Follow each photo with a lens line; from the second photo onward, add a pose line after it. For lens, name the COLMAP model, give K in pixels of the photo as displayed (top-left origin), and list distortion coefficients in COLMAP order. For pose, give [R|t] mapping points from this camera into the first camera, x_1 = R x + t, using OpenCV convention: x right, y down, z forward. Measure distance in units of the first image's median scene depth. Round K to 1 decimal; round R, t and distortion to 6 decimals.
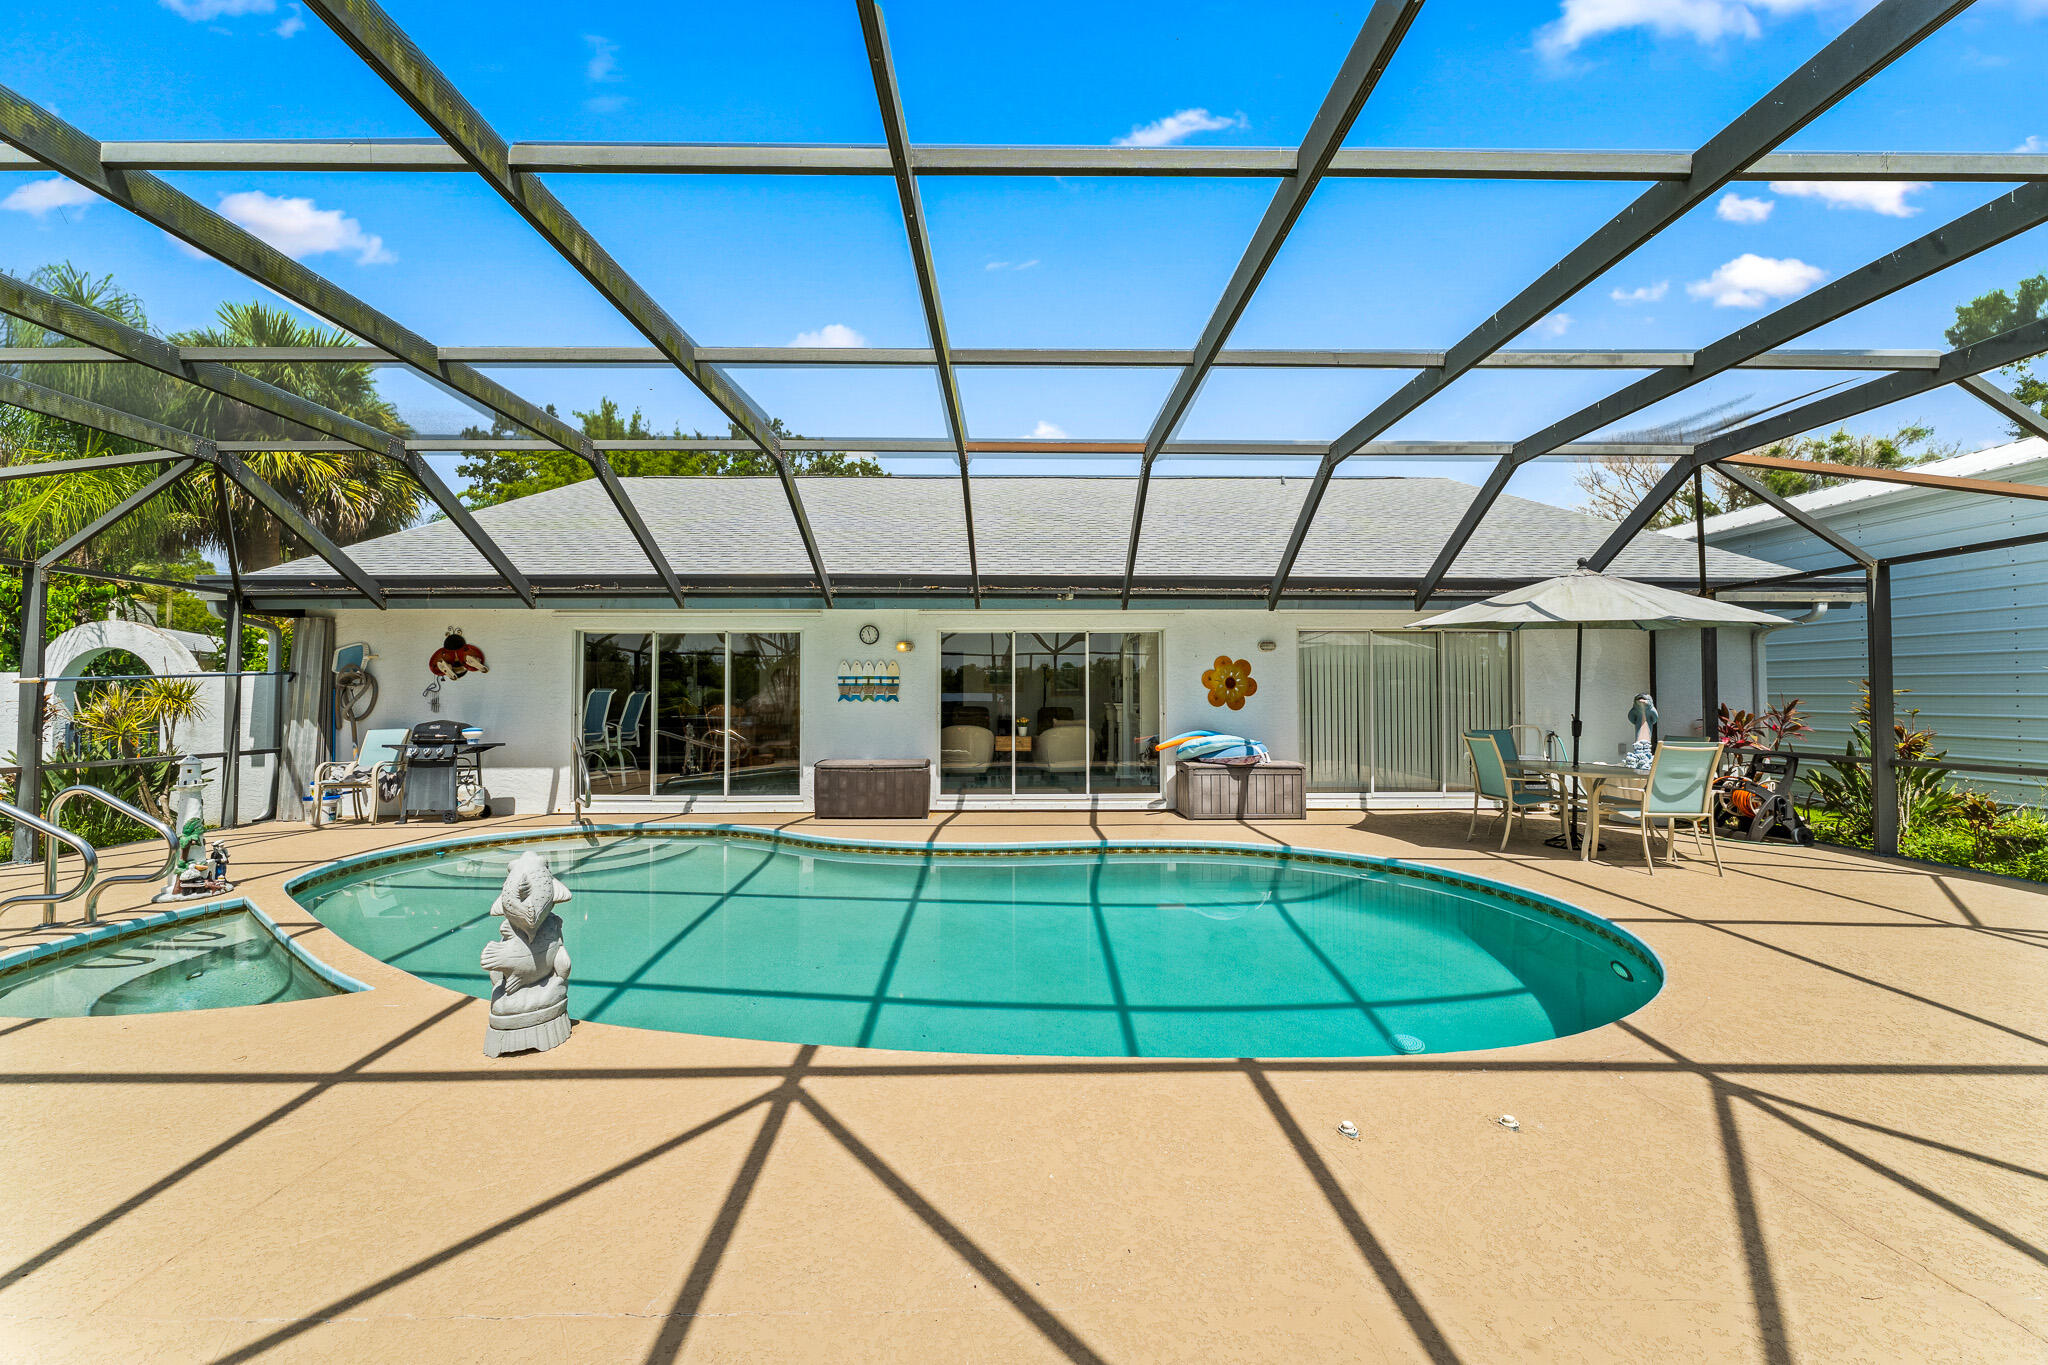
lens RADIAL K [[810.2, 0, 1024.0], [0, 810.2, 682.5], [0, 0, 1]] dist [-0.001129, 0.000488]
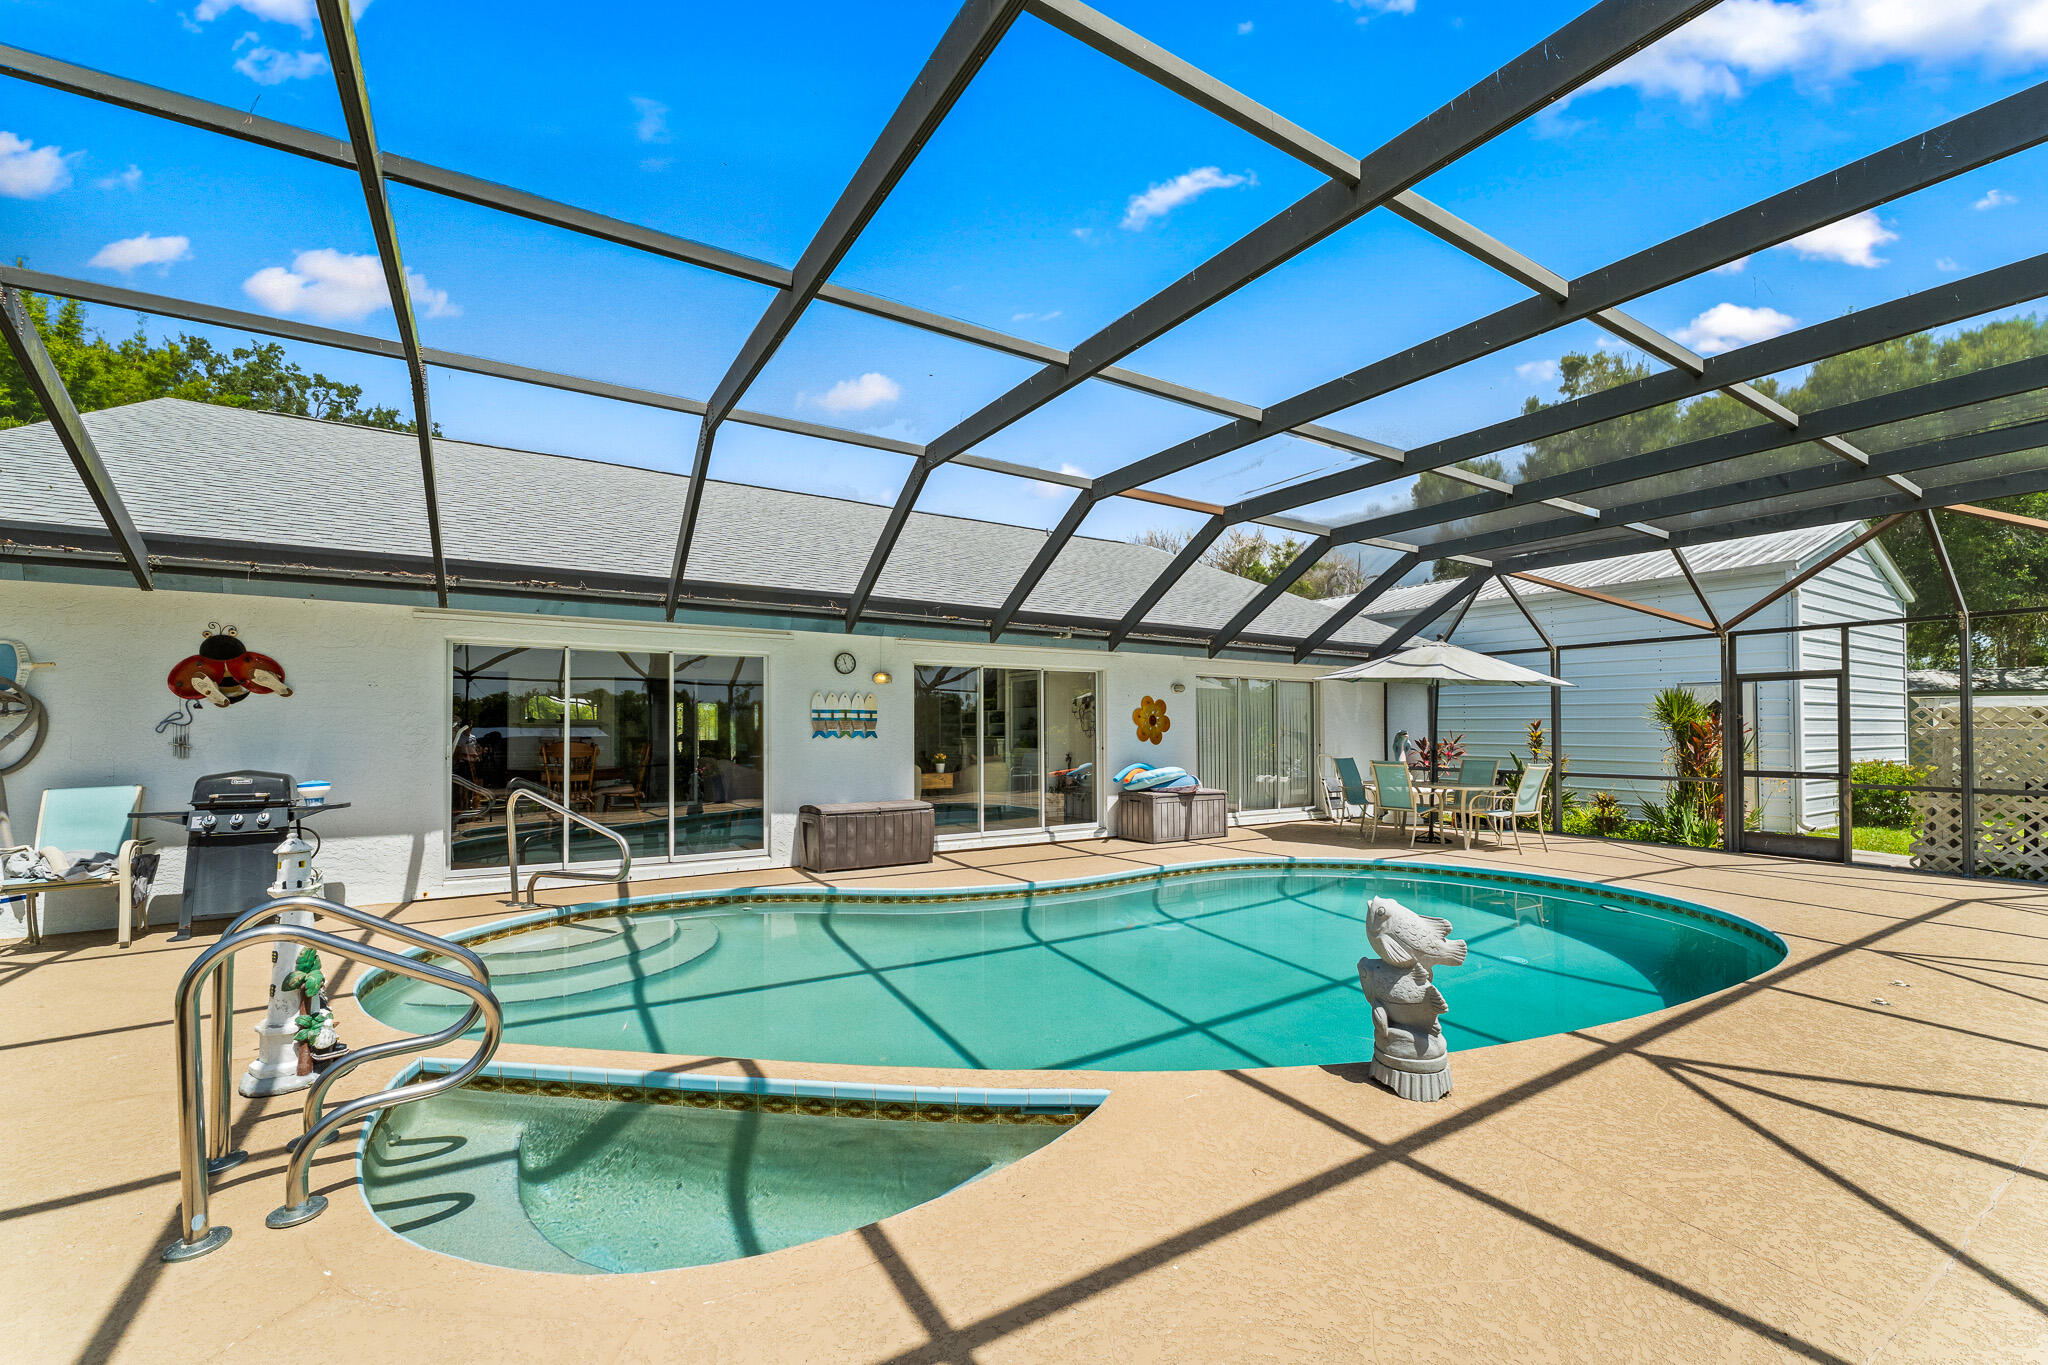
lens RADIAL K [[832.6, 0, 1033.0], [0, 832.6, 724.5], [0, 0, 1]] dist [-0.001374, -0.000063]
pose [[0.842537, 0.004782, 0.538617, -0.511878], [-0.018098, 0.999647, 0.019434, -0.012983], [-0.538334, -0.026122, 0.842326, 0.114426]]
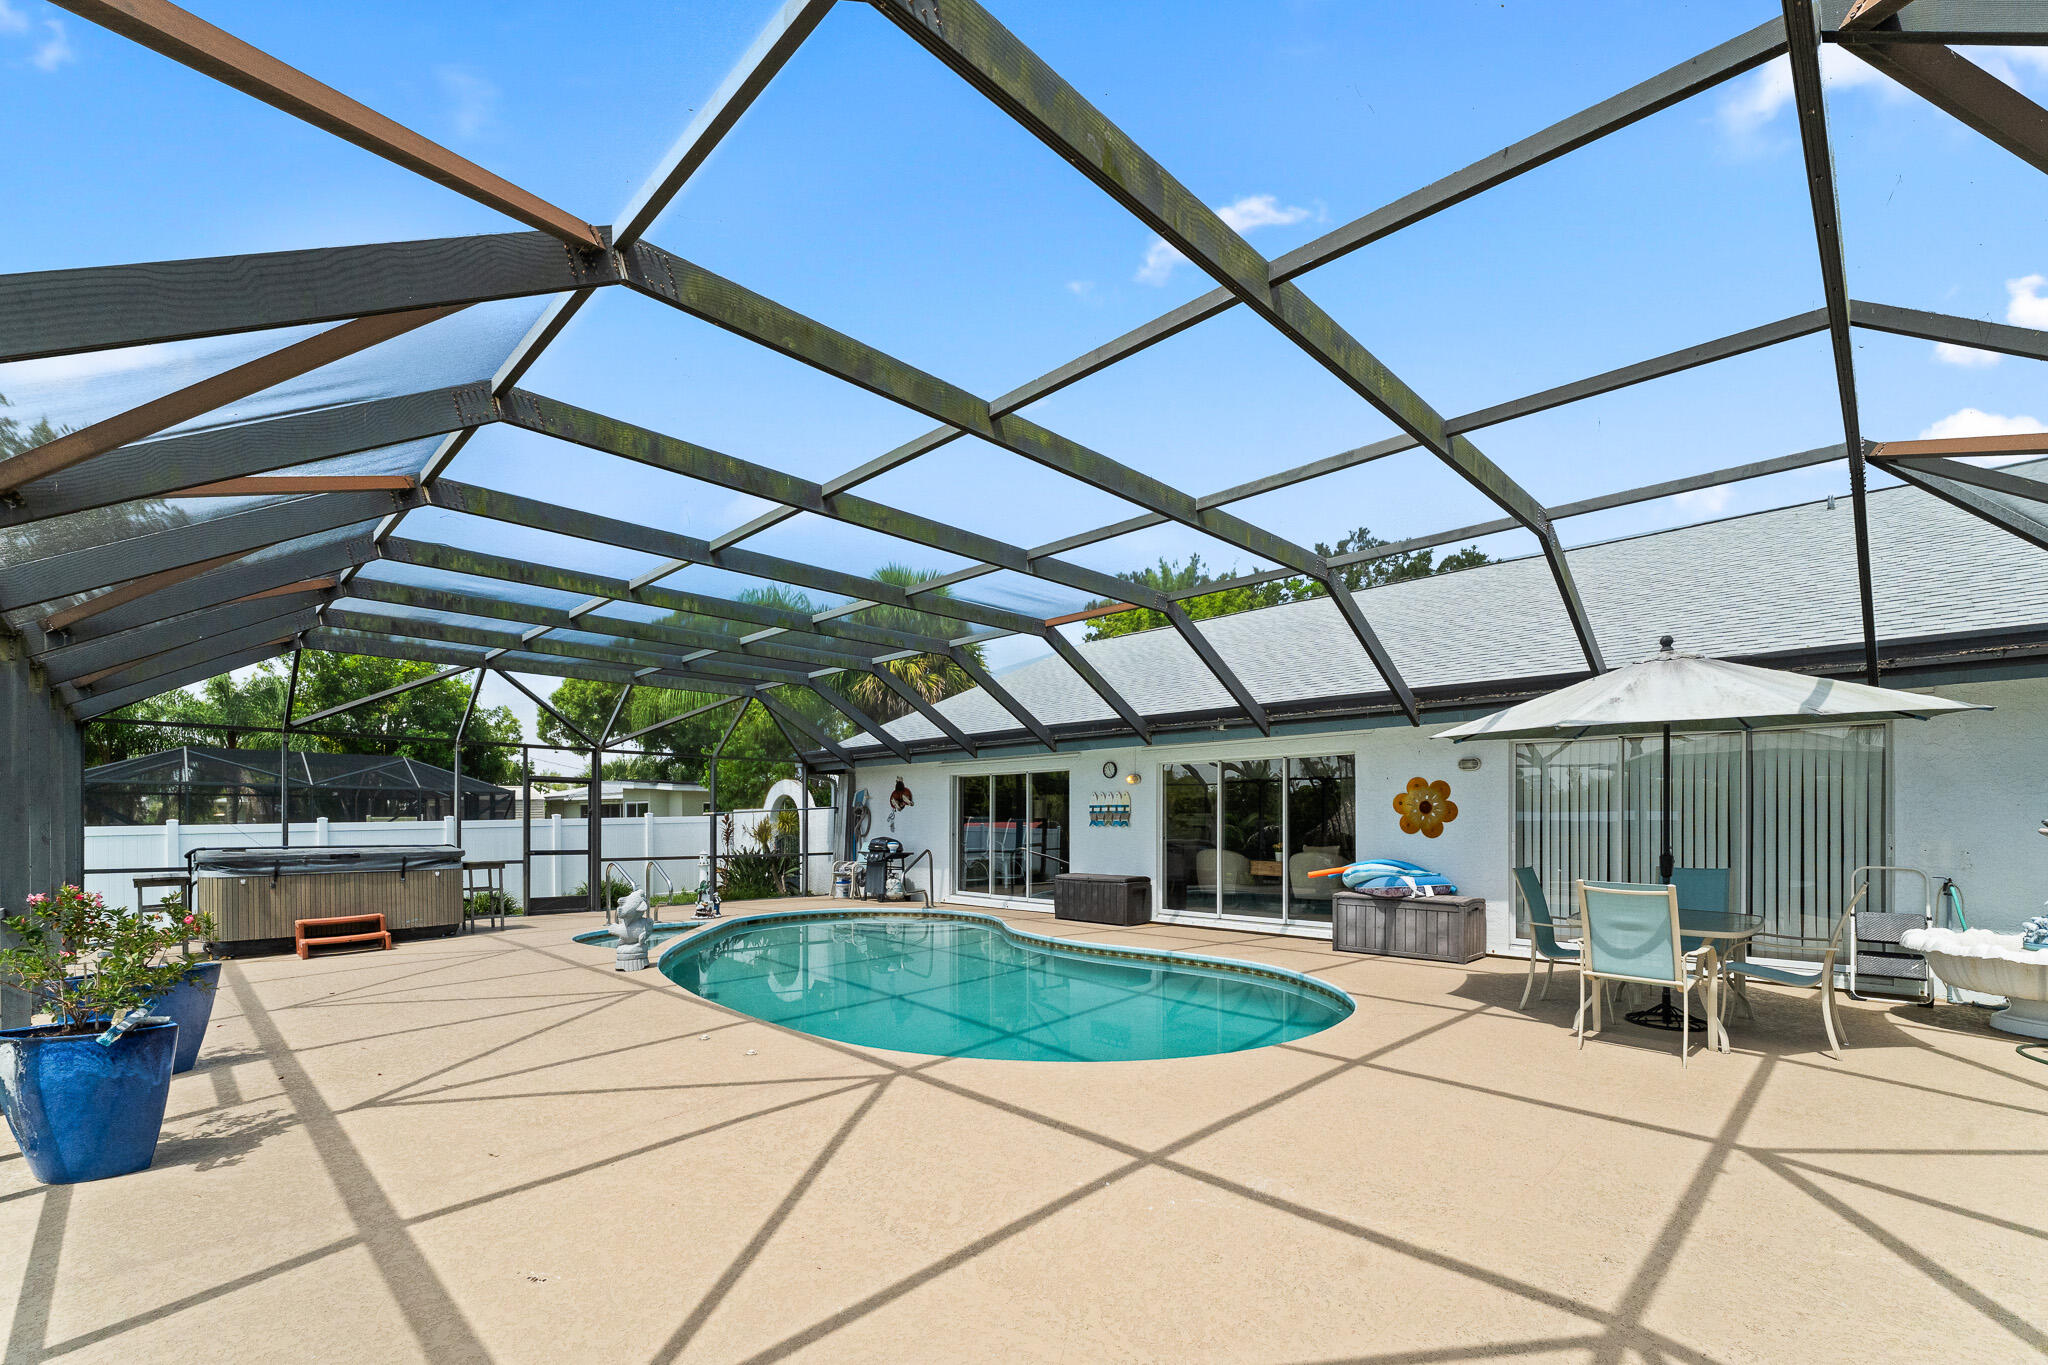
lens RADIAL K [[869.7, 0, 1012.6], [0, 869.7, 822.9], [0, 0, 1]] dist [-0.007447, 0.000031]
pose [[0.696530, 0.001952, -0.717525, 0.627093], [0.010506, 0.999861, 0.012918, 0.000621], [0.717450, -0.016536, 0.696413, 0.008141]]
